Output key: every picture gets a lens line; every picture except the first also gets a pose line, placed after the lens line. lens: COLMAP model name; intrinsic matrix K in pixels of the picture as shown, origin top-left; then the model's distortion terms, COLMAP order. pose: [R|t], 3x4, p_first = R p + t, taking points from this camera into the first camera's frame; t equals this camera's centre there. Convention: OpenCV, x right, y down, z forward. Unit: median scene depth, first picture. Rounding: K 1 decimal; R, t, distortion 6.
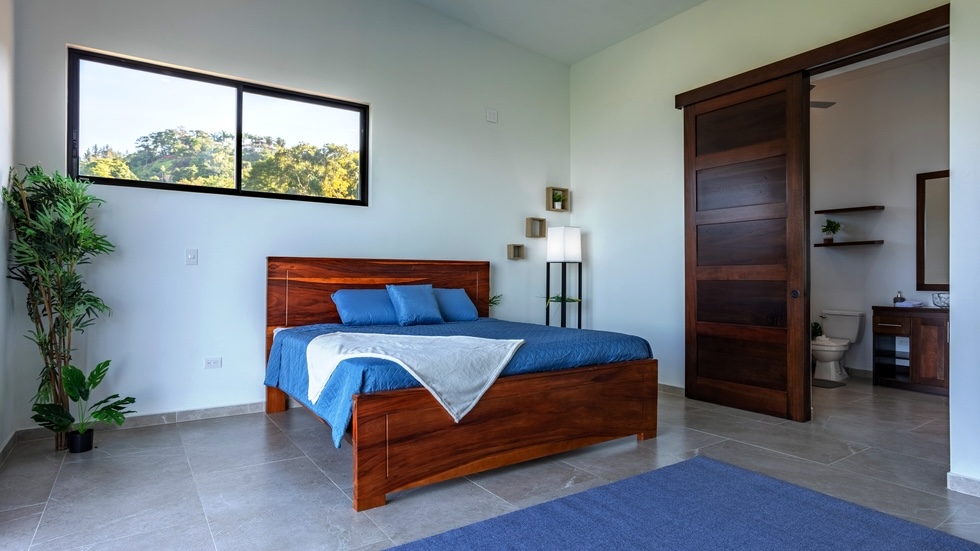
lens RADIAL K [[533.8, 0, 490.0], [0, 533.8, 275.5], [0, 0, 1]] dist [-0.022291, 0.000302]
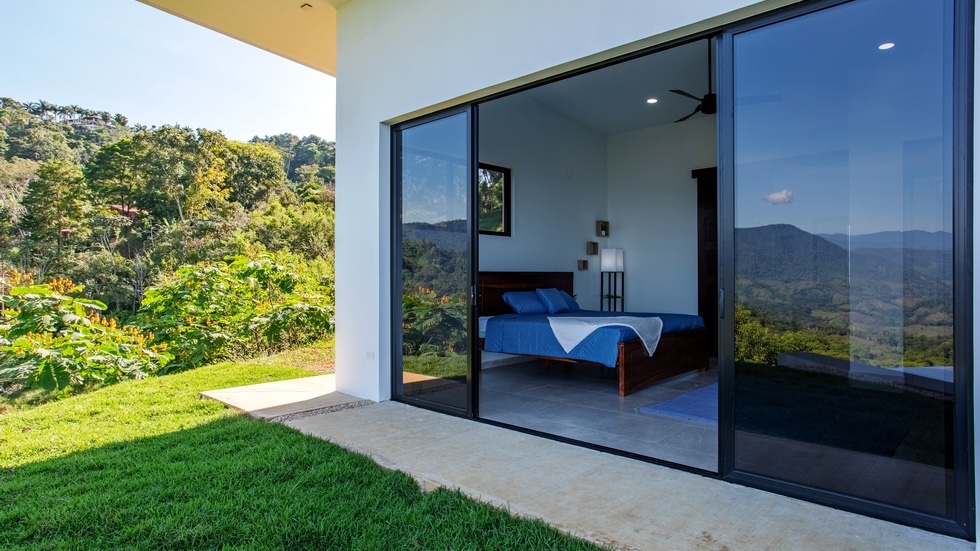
lens RADIAL K [[553.4, 0, 490.0], [0, 553.4, 275.5], [0, 0, 1]] dist [0.005436, 0.001817]
pose [[0.976092, -0.003396, 0.217331, -0.684473], [0.002812, 0.999992, 0.002998, -0.025804], [-0.217340, -0.002316, 0.976093, -0.569914]]
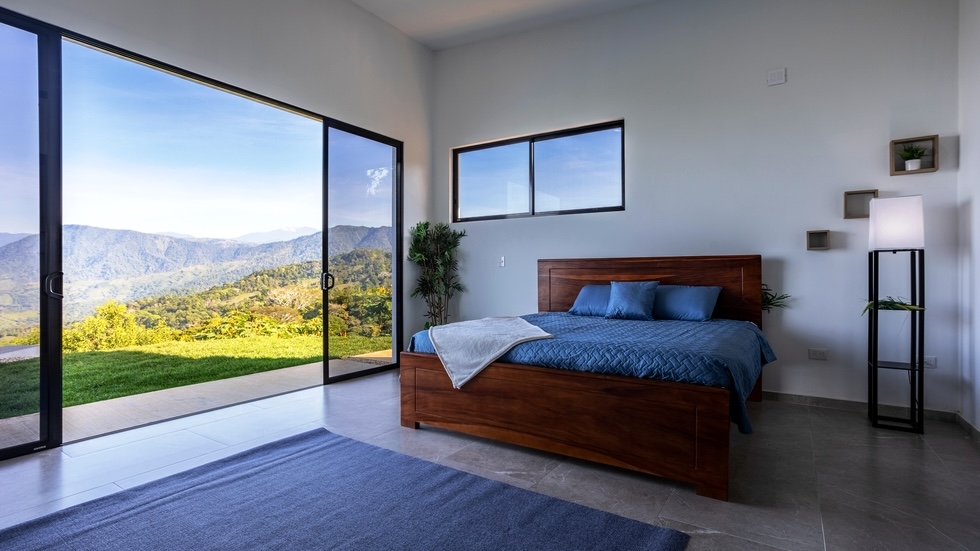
lens RADIAL K [[470.4, 0, 479.4], [0, 470.4, 277.2], [0, 0, 1]] dist [-0.026995, 0.013129]
pose [[0.380732, -0.000287, -0.924686, 0.609234], [0.007870, 0.999965, 0.002930, 0.004128], [0.924652, -0.008393, 0.380720, 0.379584]]
